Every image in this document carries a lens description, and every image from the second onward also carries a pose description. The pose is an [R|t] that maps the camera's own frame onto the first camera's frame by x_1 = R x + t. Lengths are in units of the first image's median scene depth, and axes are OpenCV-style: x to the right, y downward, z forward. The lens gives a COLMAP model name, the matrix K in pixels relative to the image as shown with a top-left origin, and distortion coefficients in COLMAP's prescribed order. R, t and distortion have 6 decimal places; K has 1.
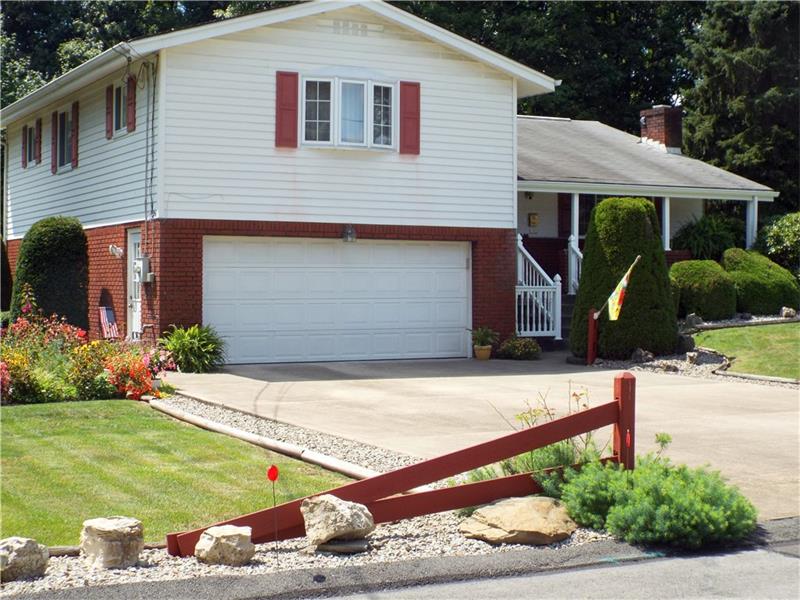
lens RADIAL K [[1362.3, 0, 400.0], [0, 1362.3, 300.0], [0, 0, 1]] dist [-0.252793, 0.166448]
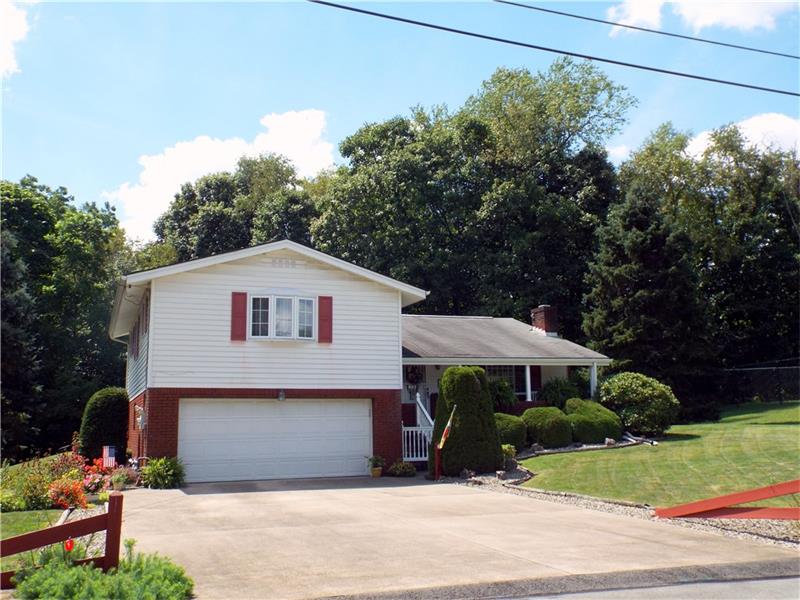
lens RADIAL K [[844.1, 0, 400.0], [0, 844.1, 300.0], [0, 0, 1]] dist [0.006188, 0.002854]
pose [[0.993272, -0.035715, -0.110157, 0.196497], [0.017592, 0.986750, -0.161293, 0.001564], [0.114458, 0.158270, 0.980740, 0.054814]]
